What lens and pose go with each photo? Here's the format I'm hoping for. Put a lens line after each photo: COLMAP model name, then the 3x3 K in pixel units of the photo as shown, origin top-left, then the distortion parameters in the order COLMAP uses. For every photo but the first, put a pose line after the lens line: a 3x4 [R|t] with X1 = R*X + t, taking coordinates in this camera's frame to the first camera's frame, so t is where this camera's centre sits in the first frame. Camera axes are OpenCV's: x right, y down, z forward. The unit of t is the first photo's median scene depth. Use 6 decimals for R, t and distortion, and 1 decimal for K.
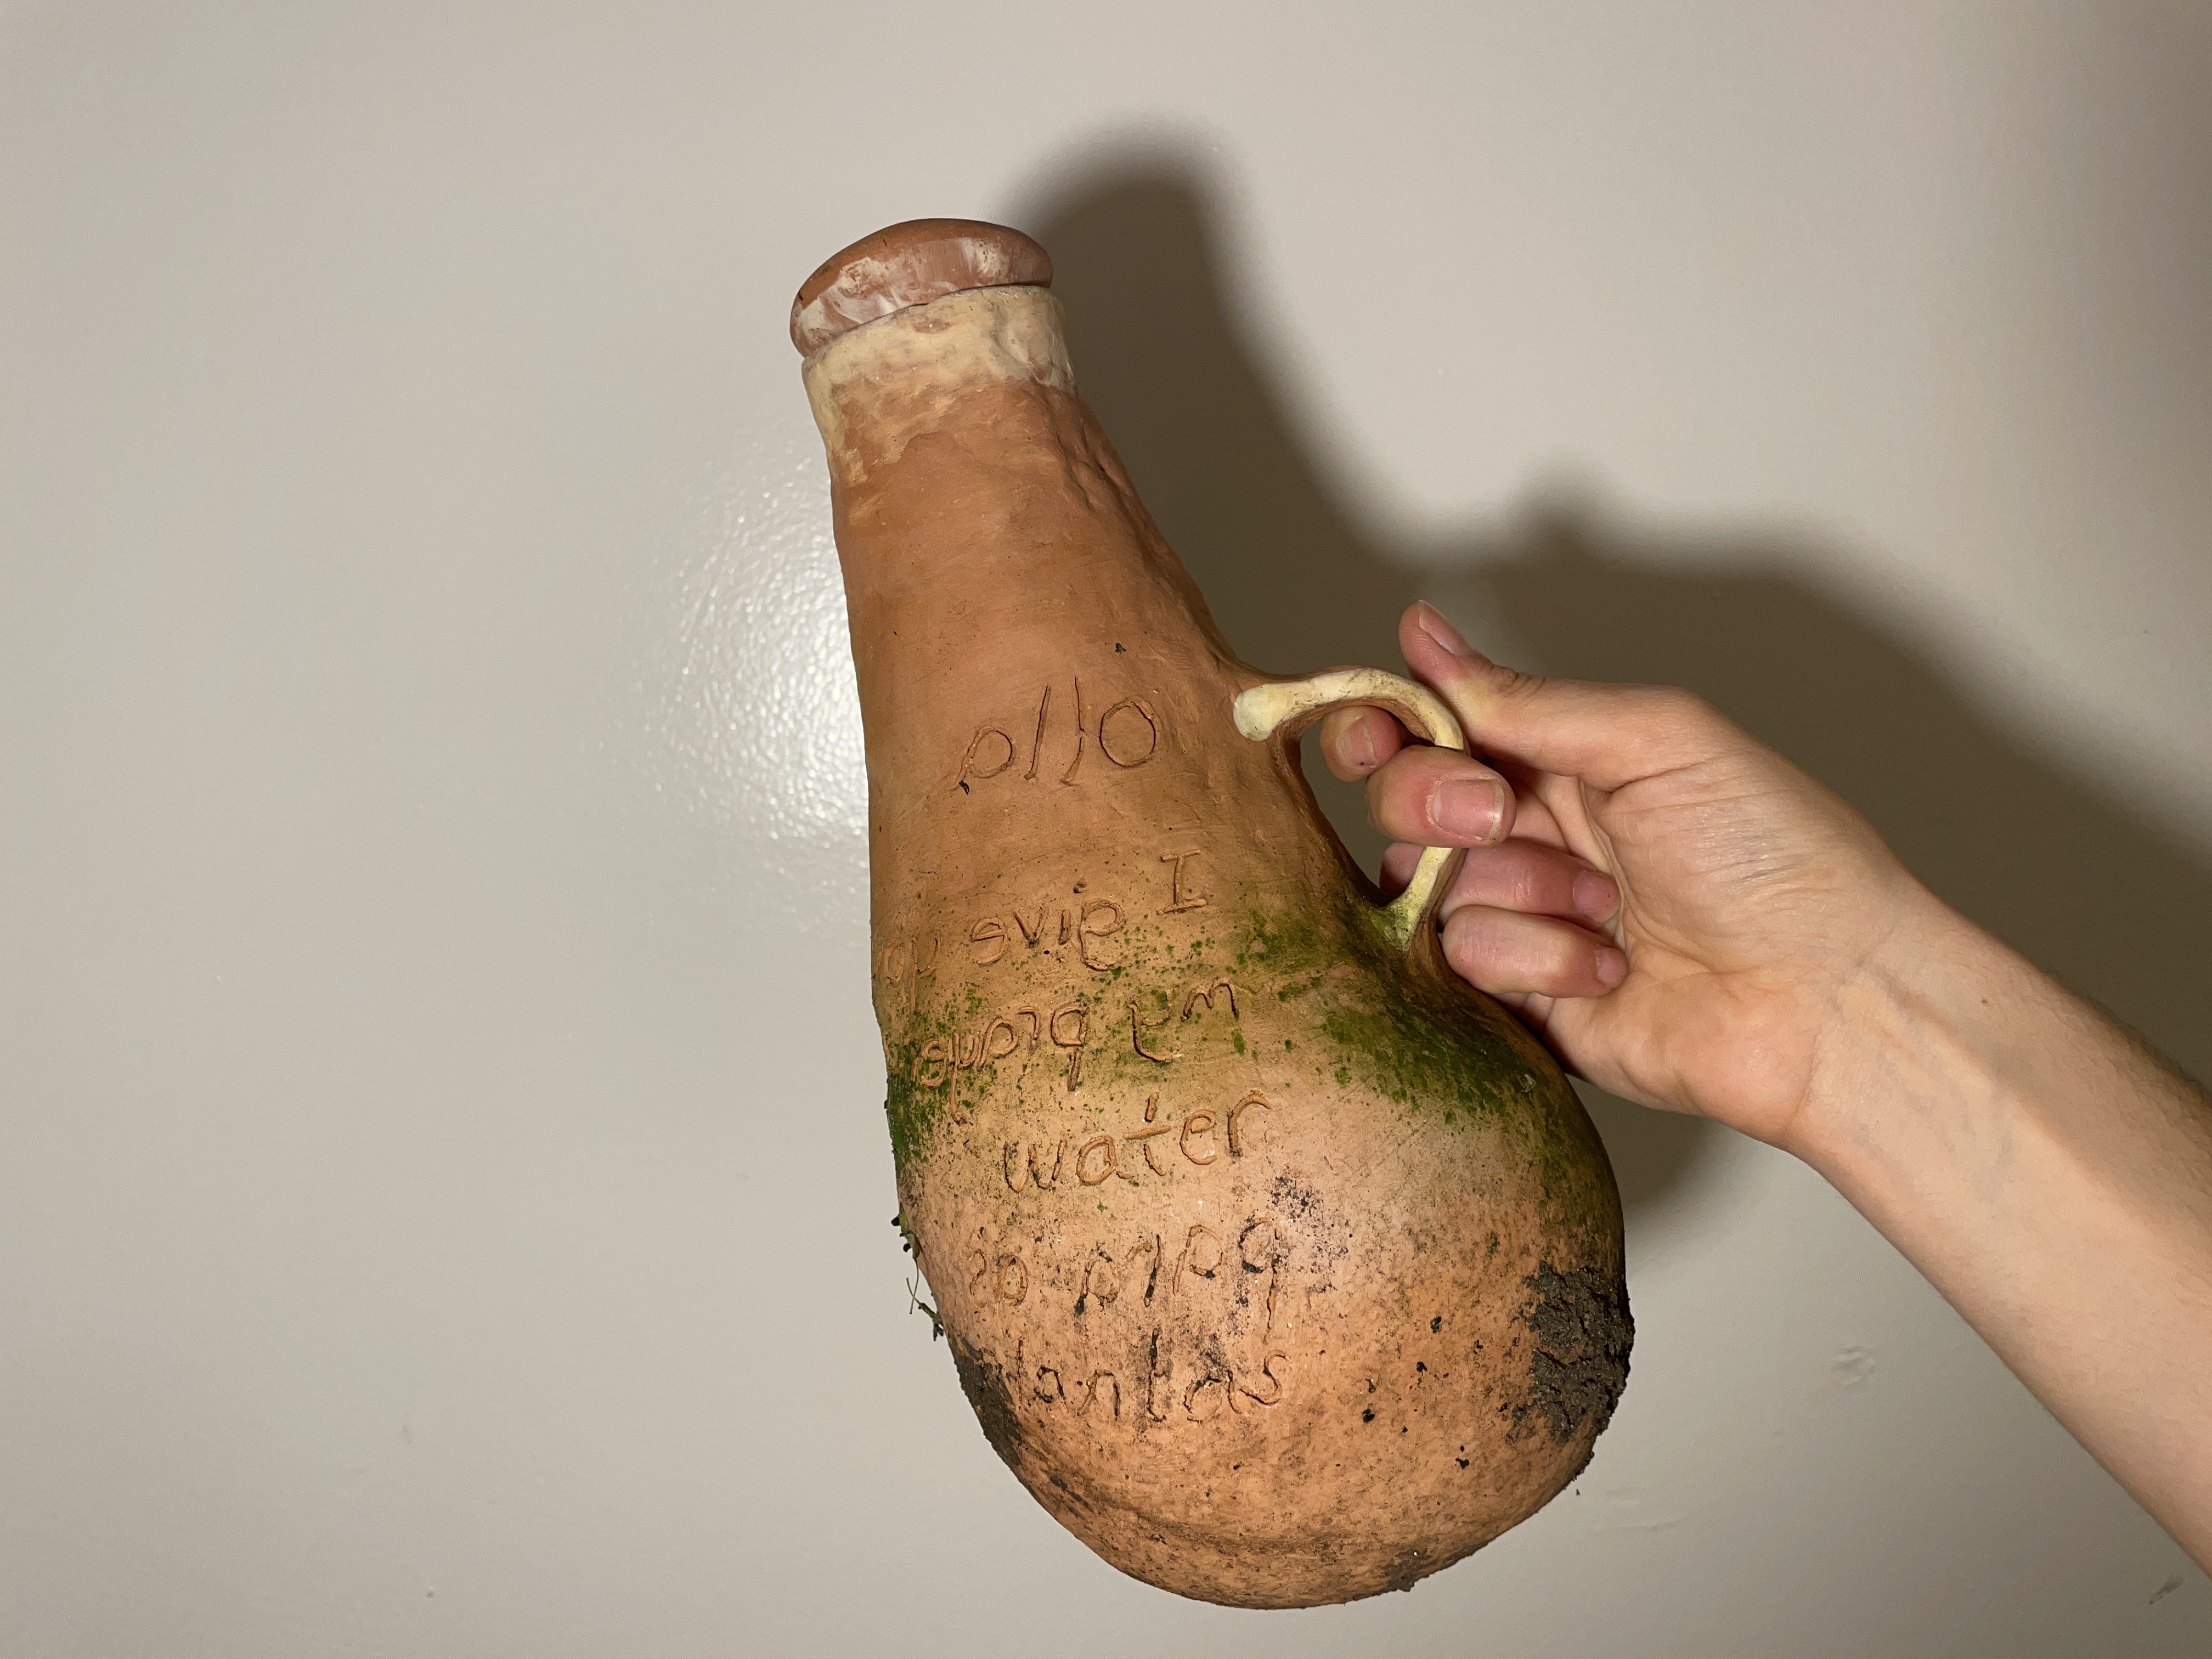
lens RADIAL K [[1731.5, 0, 1119.7], [0, 1731.5, 821.3], [0, 0, 1]] dist [0.124501, -0.338867]
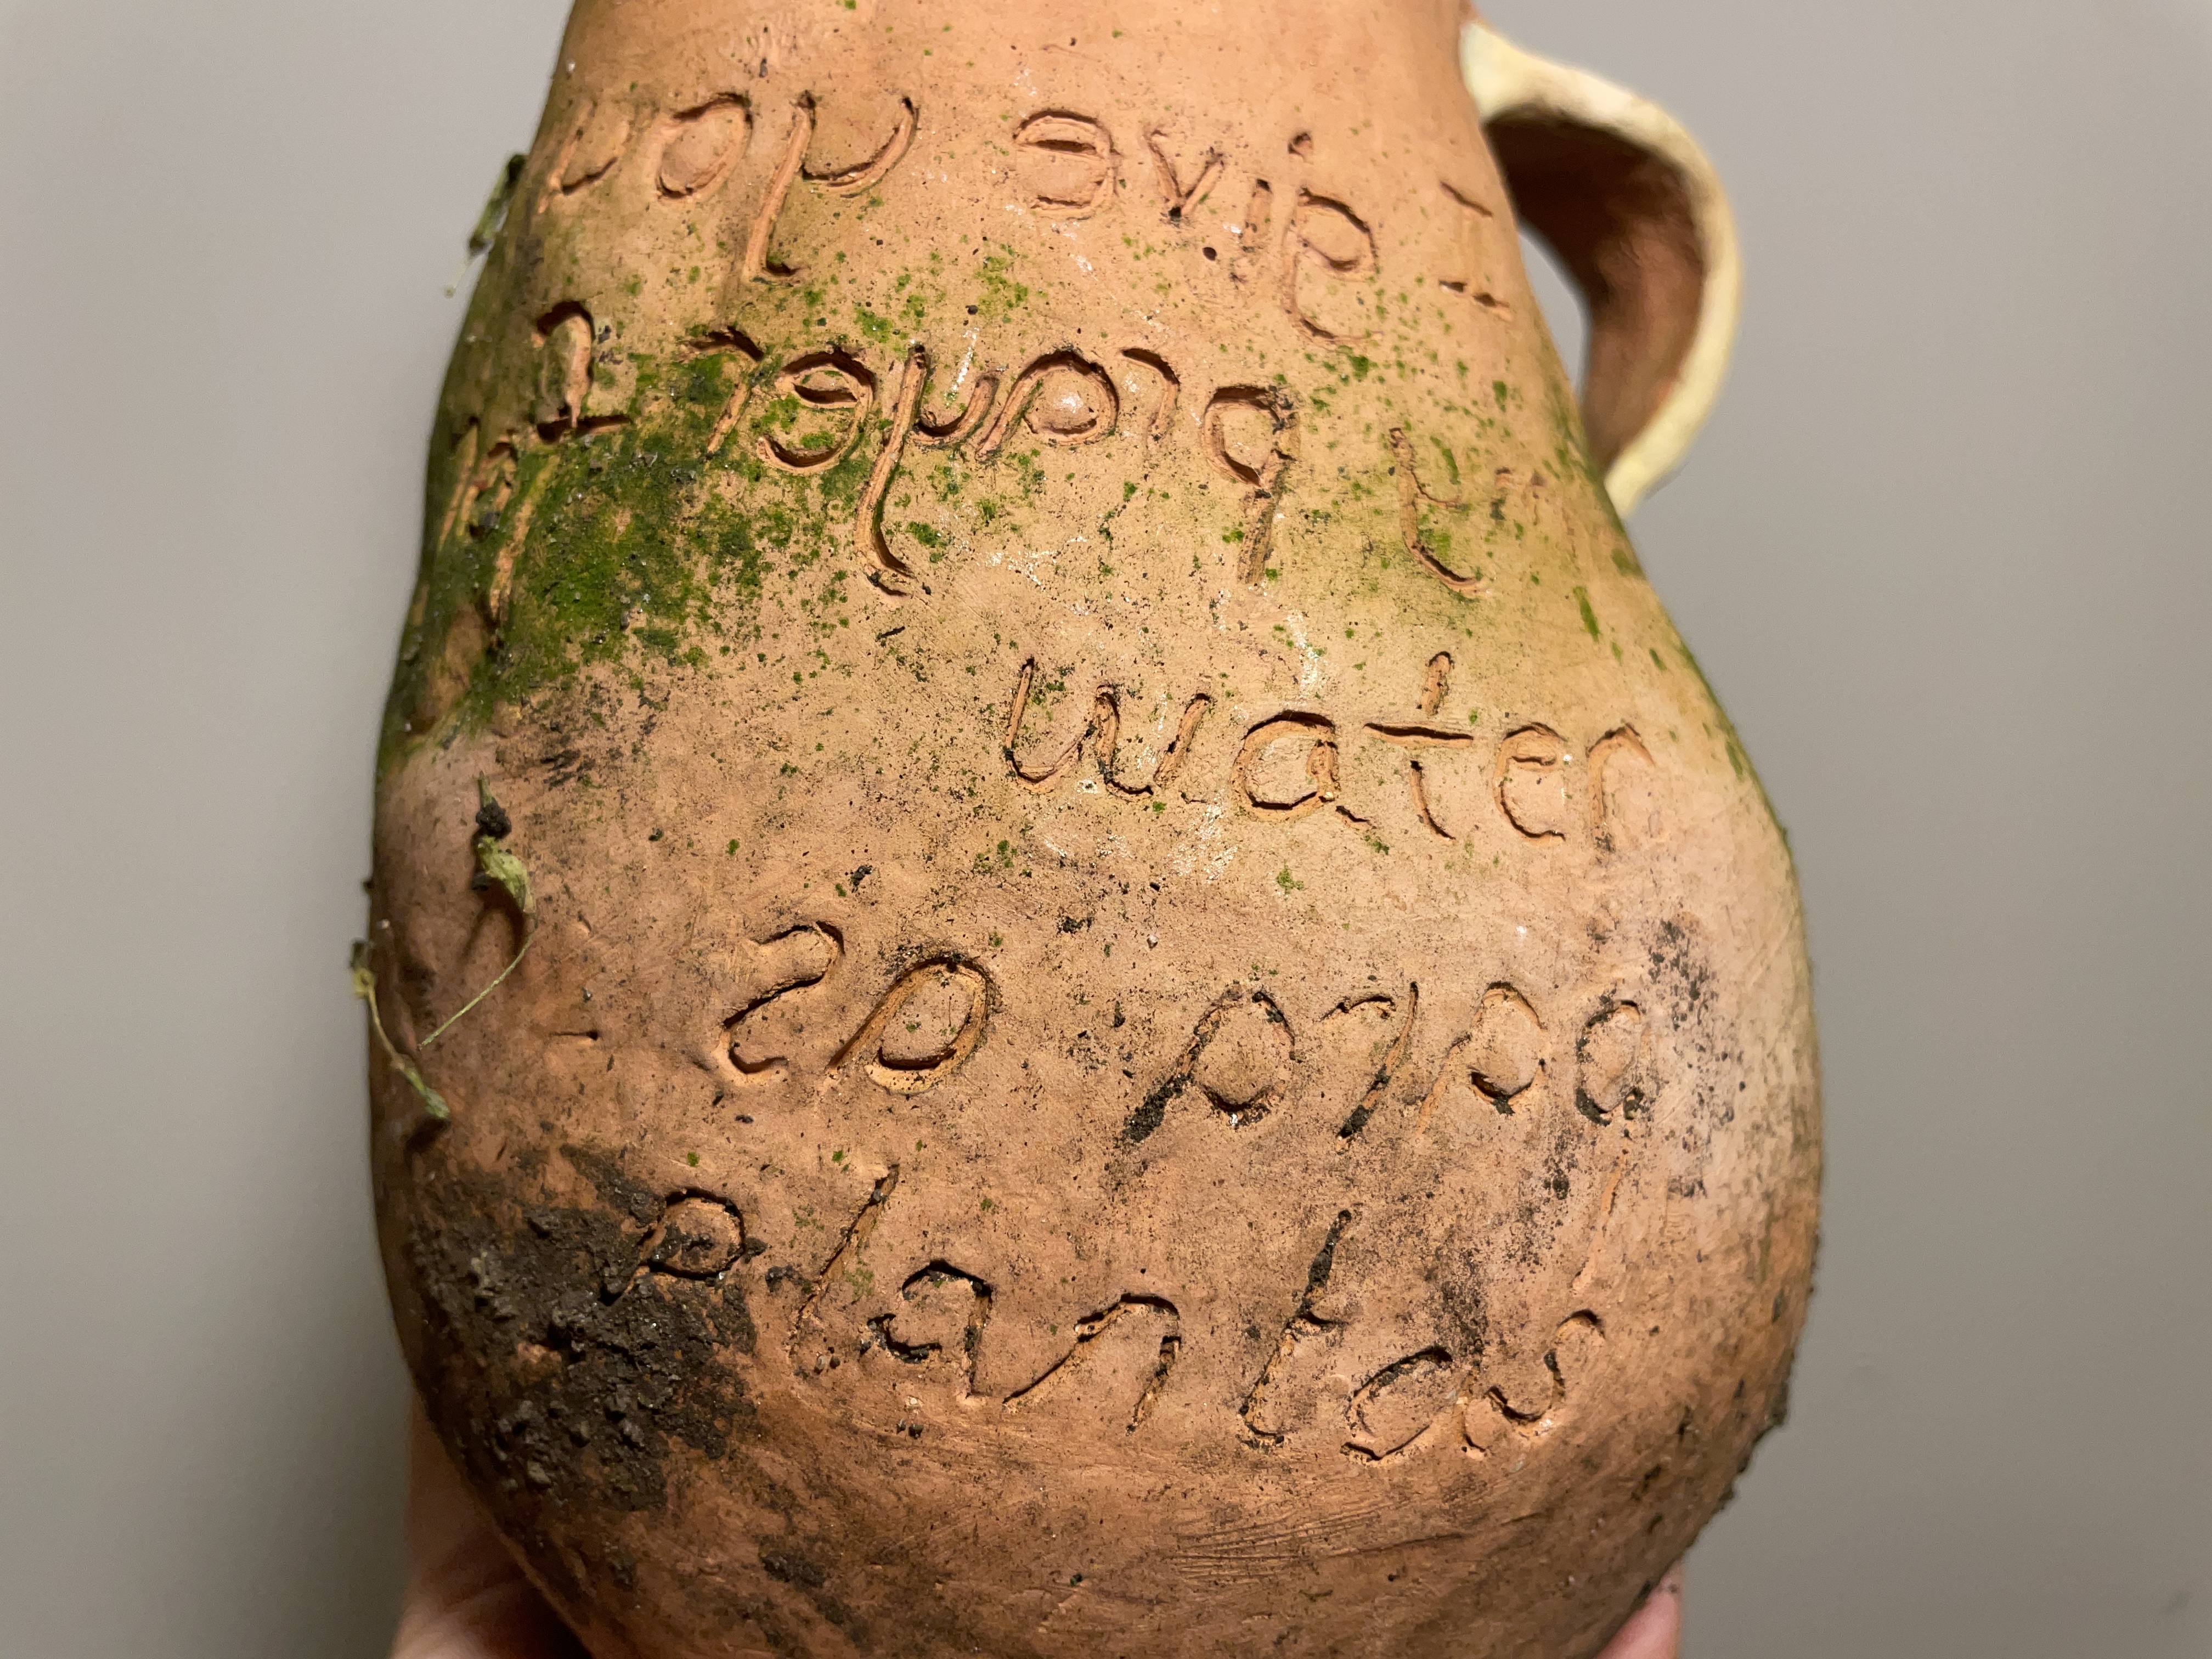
lens RADIAL K [[1731.5, 0, 1119.7], [0, 1731.5, 821.3], [0, 0, 1]] dist [0.124501, -0.338867]
pose [[0.776922, 0.292888, 0.557323, -0.249614], [-0.290322, 0.952136, -0.095656, 0.250827], [-0.558663, -0.087486, 0.824768, 0.693883]]
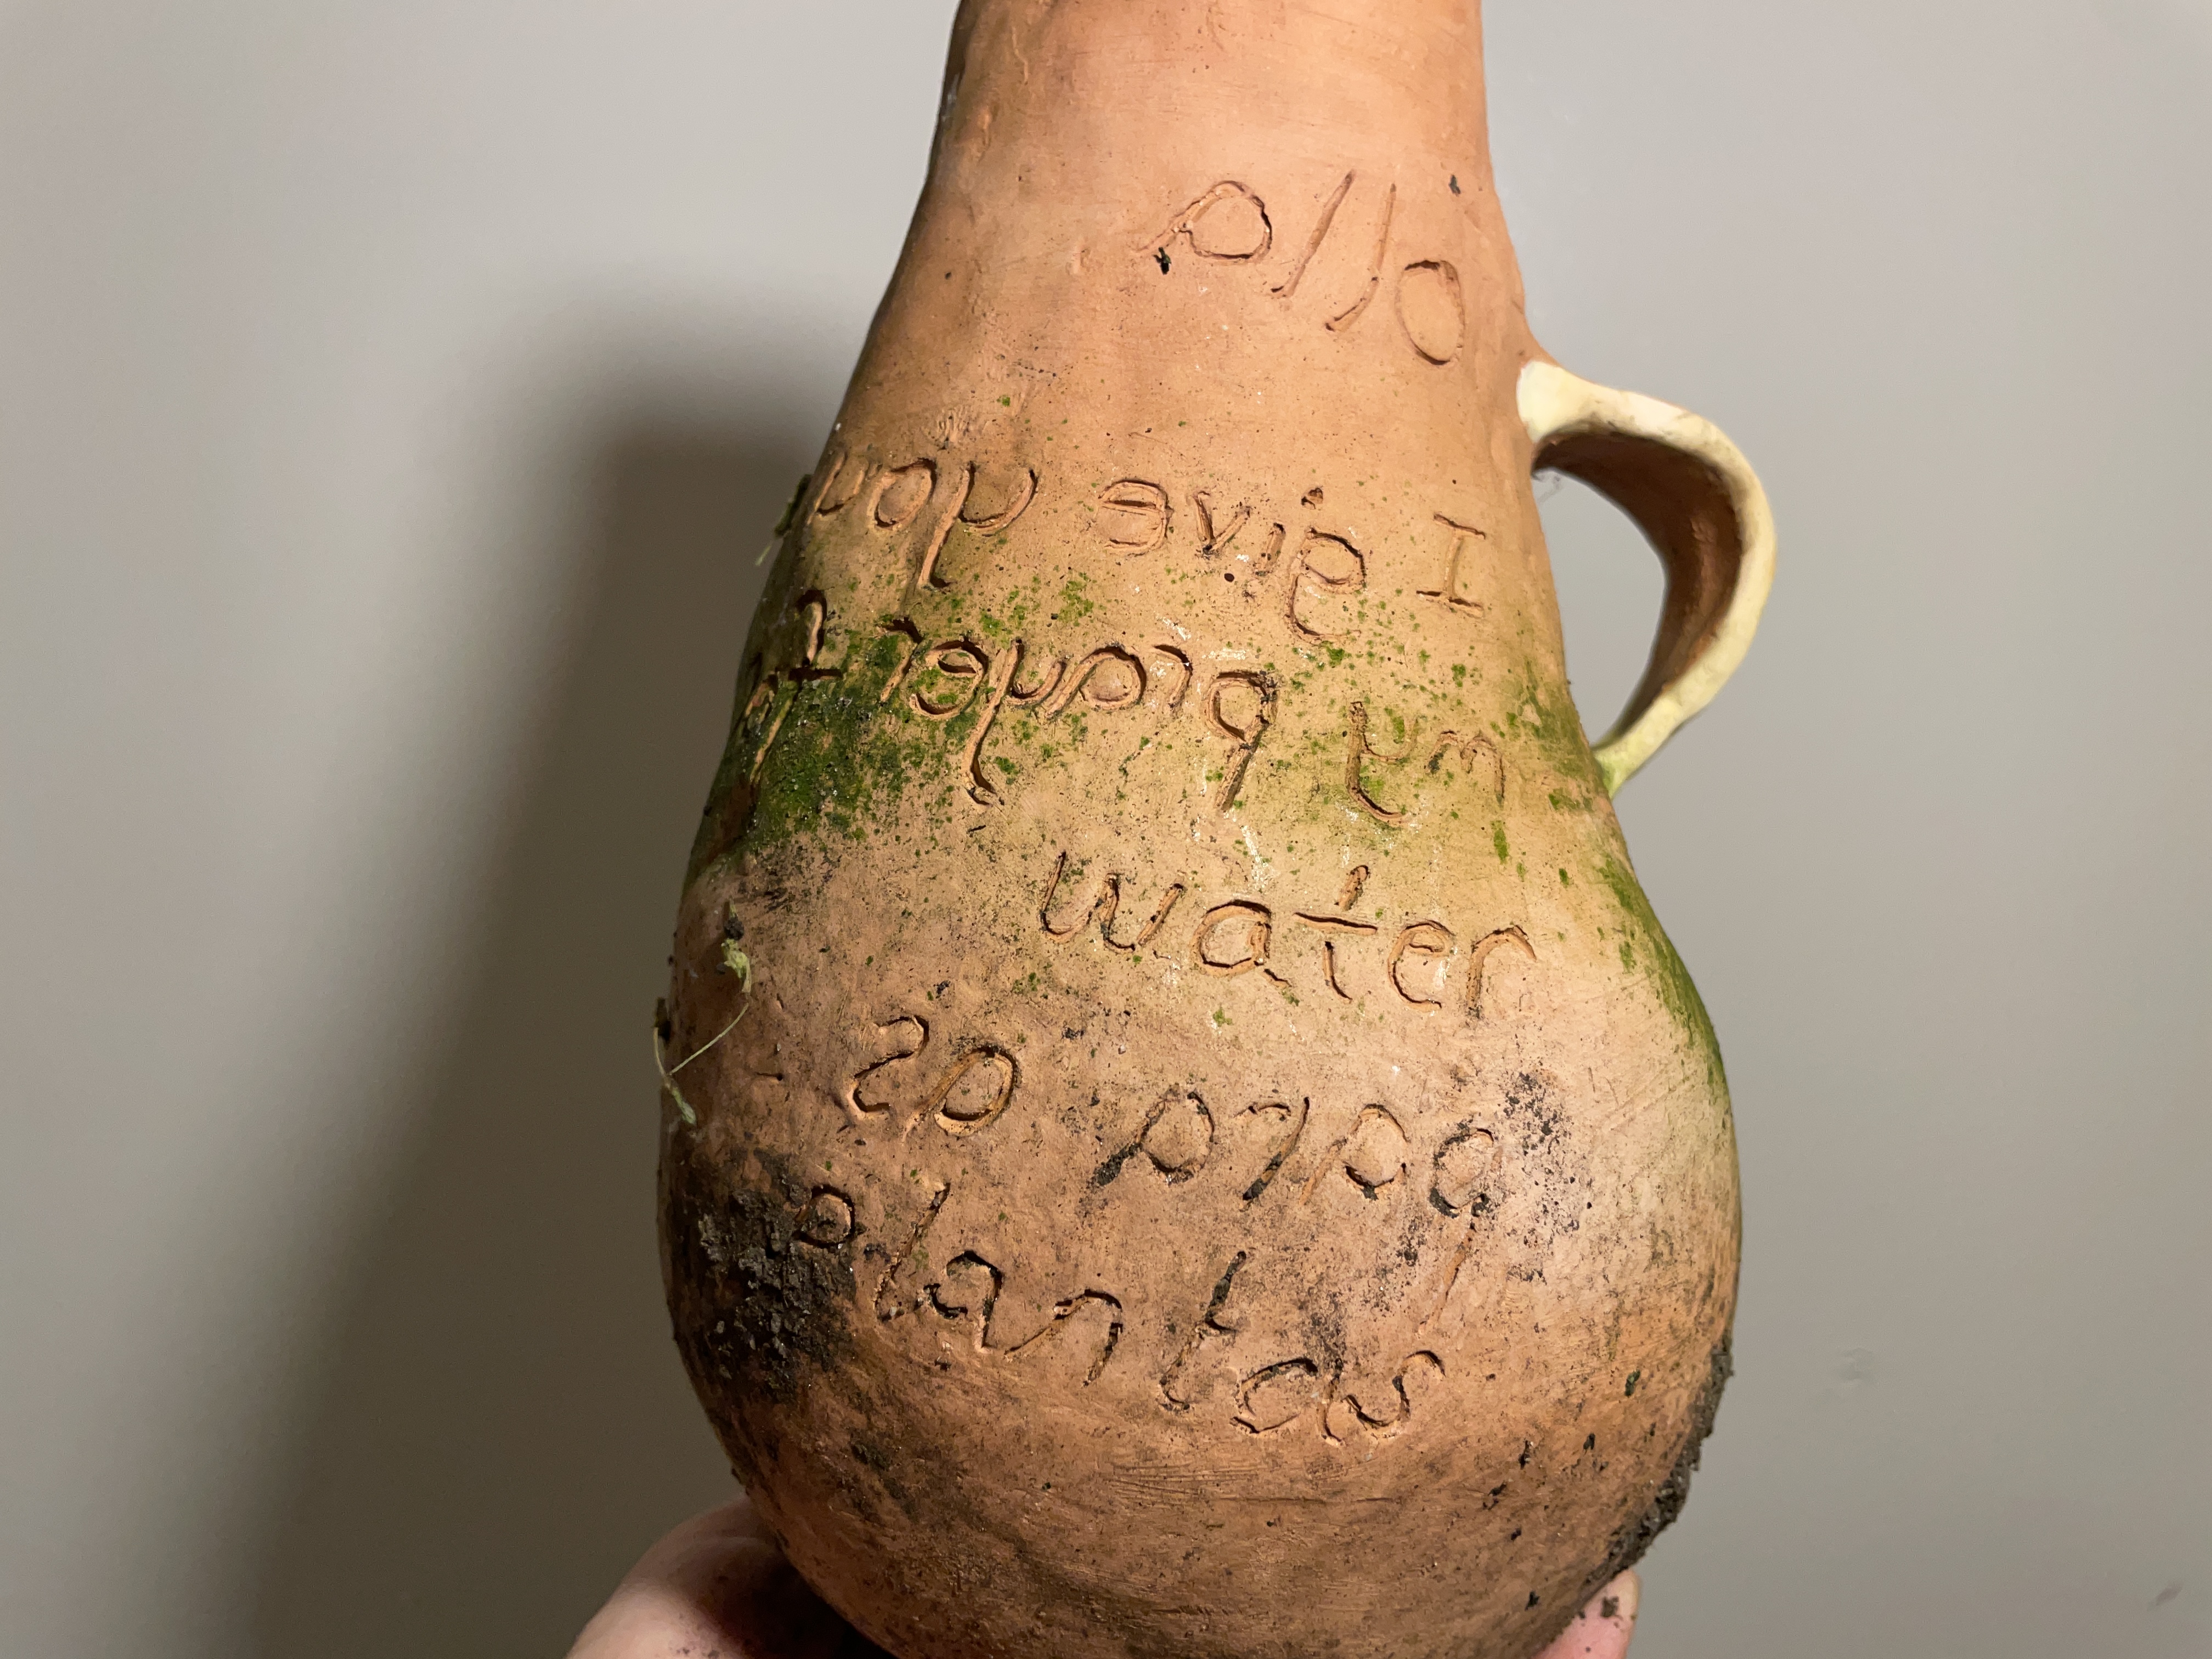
lens RADIAL K [[1731.5, 0, 1119.7], [0, 1731.5, 821.3], [0, 0, 1]] dist [0.124501, -0.338867]
pose [[0.853306, 0.380906, 0.356061, -0.253679], [-0.380887, 0.921717, -0.073231, 0.212045], [-0.356082, -0.073130, 0.931589, 0.490304]]
